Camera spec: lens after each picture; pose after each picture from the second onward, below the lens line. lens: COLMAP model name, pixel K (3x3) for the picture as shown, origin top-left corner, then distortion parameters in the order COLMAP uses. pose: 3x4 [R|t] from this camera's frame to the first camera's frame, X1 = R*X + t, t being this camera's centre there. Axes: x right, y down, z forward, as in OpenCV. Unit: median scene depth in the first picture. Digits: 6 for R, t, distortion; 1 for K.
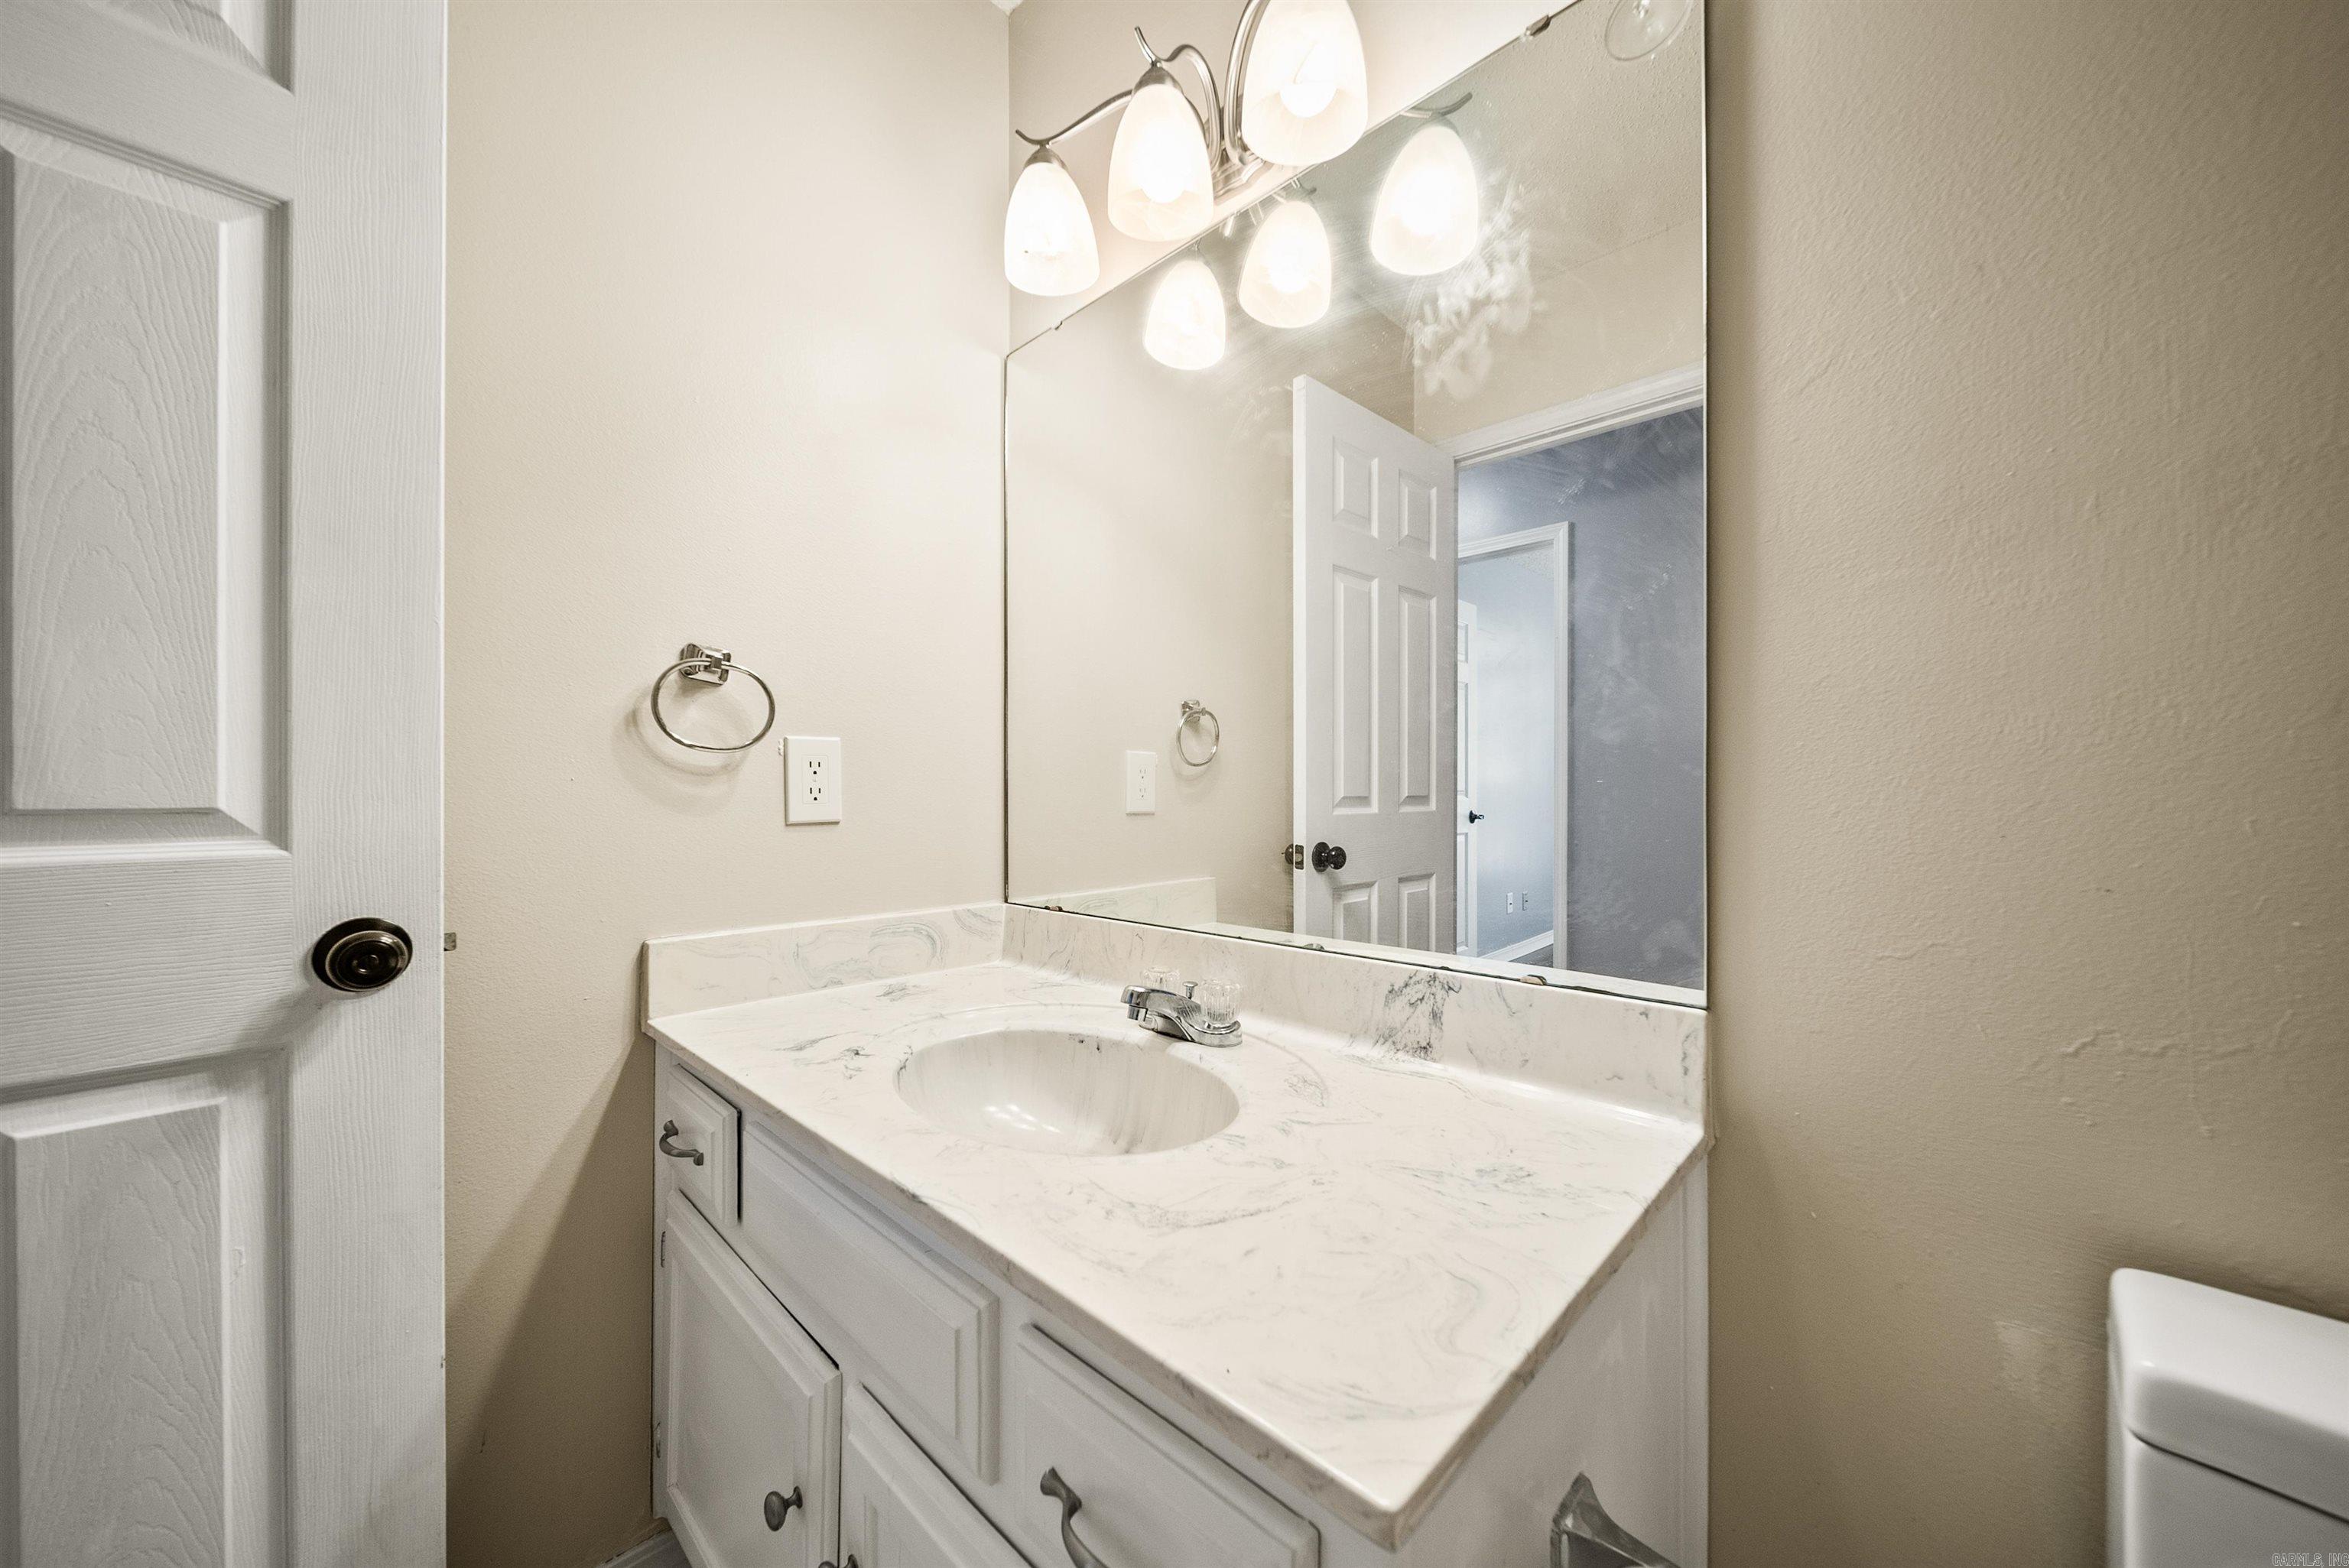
lens RADIAL K [[834.7, 0, 1181.8], [0, 834.7, 791.2], [0, 0, 1]] dist [-0.002054, -0.000050]
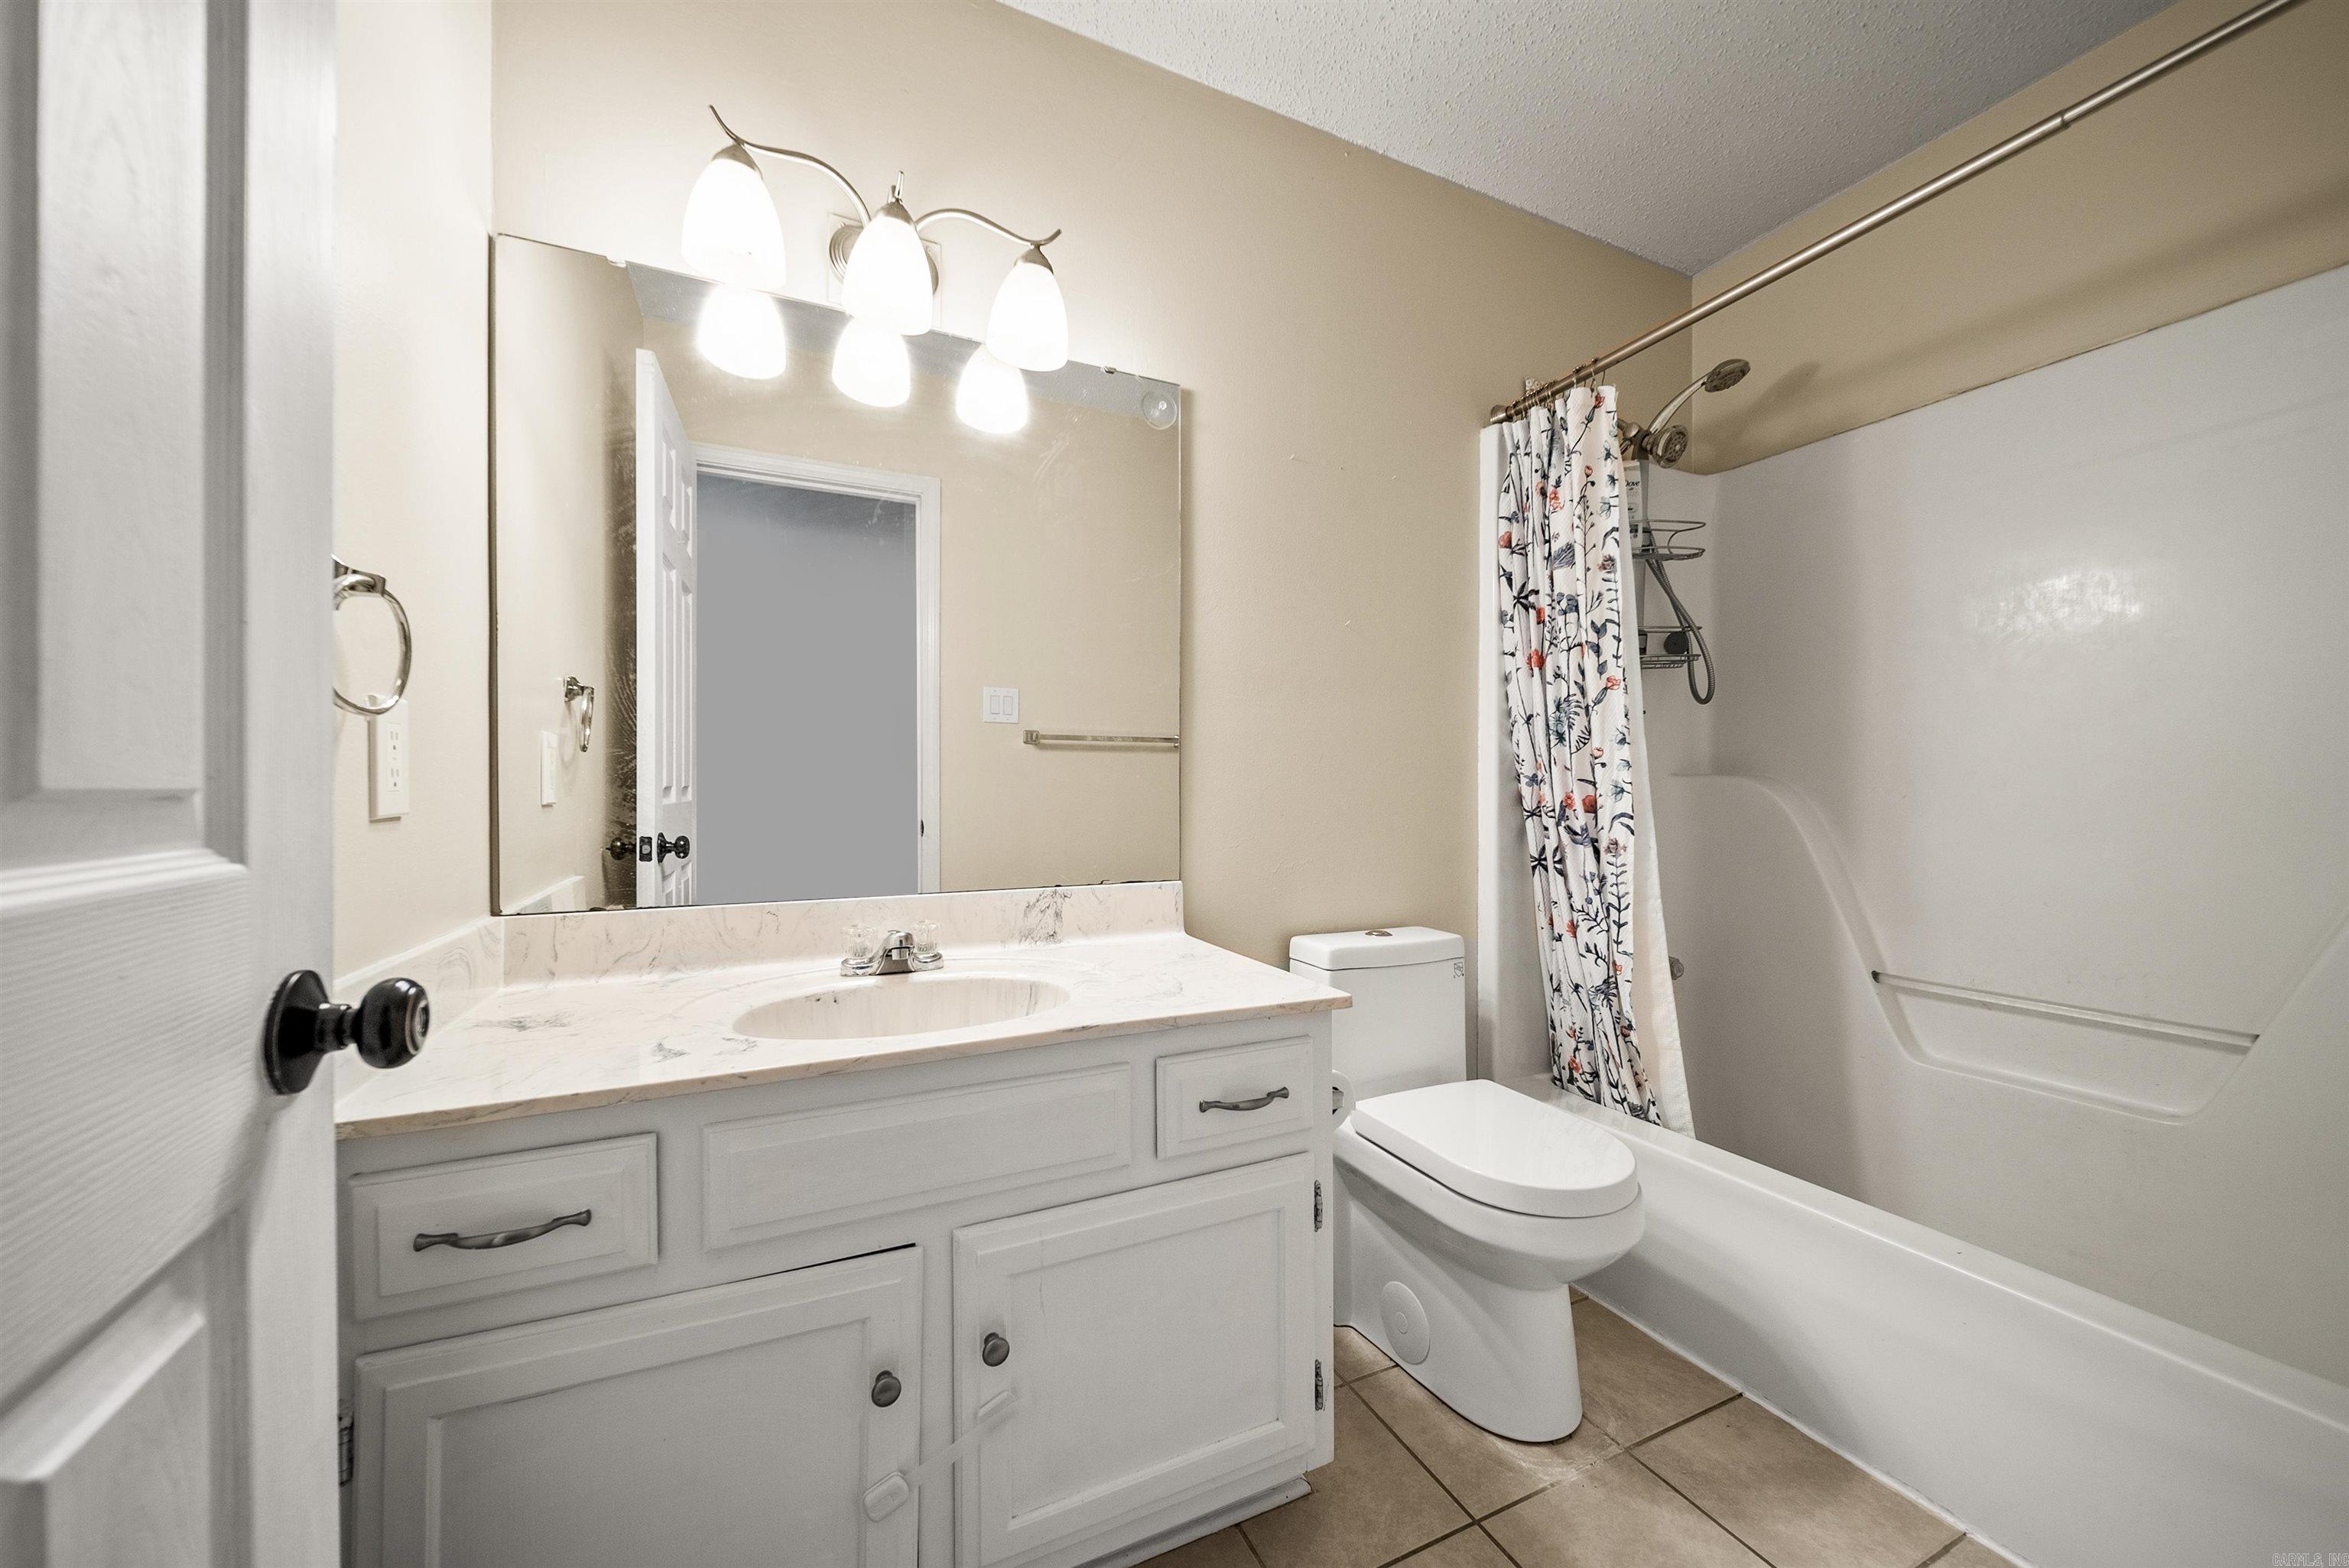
lens RADIAL K [[834.7, 0, 1179.2], [0, 834.7, 785.8], [0, 0, 1]] dist [-0.002054, -0.000050]
pose [[0.374479, 0.001997, 0.927233, -1.044052], [-0.001579, 0.999998, -0.001516, 0.012566], [-0.927234, -0.000897, 0.374481, 0.134958]]
